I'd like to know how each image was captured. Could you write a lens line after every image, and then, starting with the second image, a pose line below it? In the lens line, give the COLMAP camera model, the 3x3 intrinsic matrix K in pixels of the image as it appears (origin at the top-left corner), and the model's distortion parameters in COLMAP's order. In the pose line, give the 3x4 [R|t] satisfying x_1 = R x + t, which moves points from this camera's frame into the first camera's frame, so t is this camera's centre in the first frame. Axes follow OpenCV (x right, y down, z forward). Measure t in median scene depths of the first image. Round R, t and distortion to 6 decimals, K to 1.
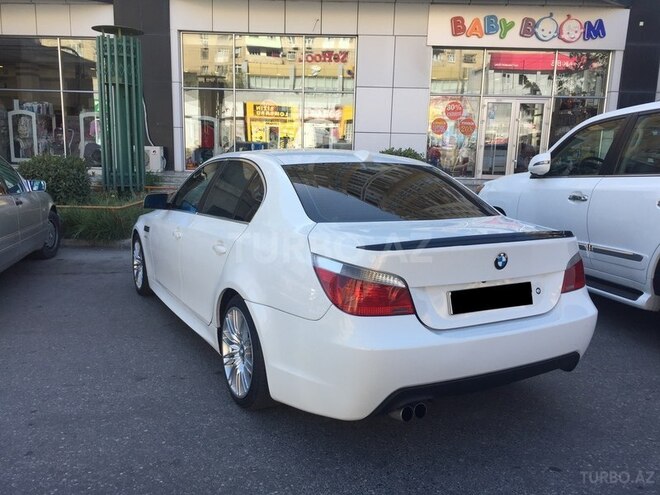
lens RADIAL K [[566.7, 0, 331.2], [0, 566.7, 239.3], [0, 0, 1]] dist [0.079105, -0.107644]
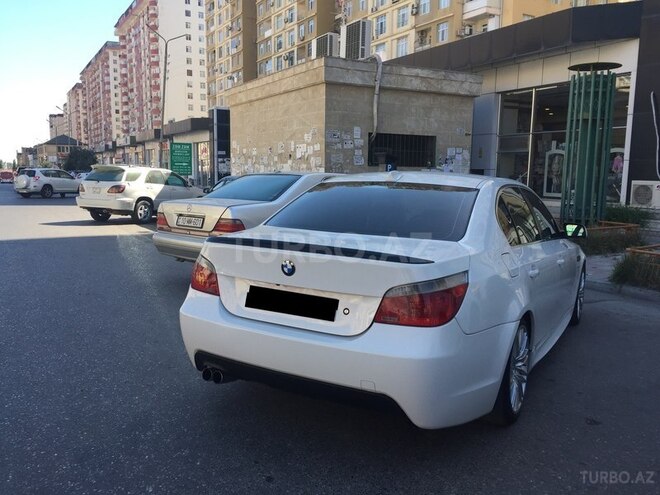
lens RADIAL K [[566.7, 0, 331.2], [0, 566.7, 239.3], [0, 0, 1]] dist [0.079105, -0.107644]
pose [[0.516326, 0.088520, -0.851805, 0.271568], [-0.146975, 0.989045, 0.013692, -0.008771], [0.843686, 0.118125, 0.523681, 0.112831]]
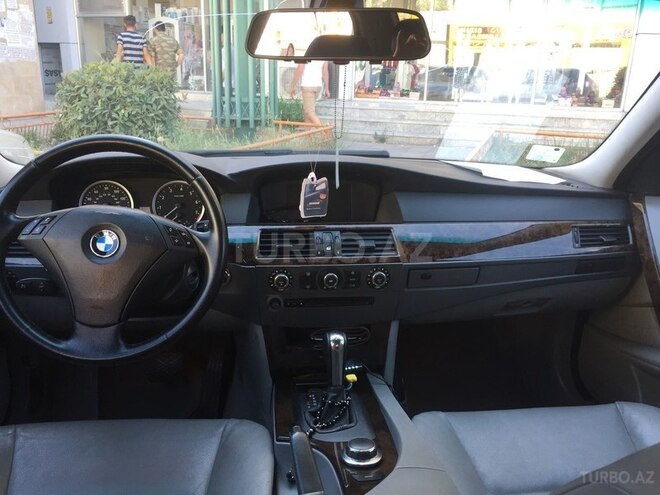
lens RADIAL K [[566.2, 0, 330.0], [0, 566.2, 247.5], [0, 0, 1]] dist [0.076021, -0.088619]
pose [[0.943203, 0.098990, -0.317126, -0.057744], [-0.058745, 0.989230, 0.134065, -0.043450], [0.326982, -0.107820, 0.938860, 0.428934]]
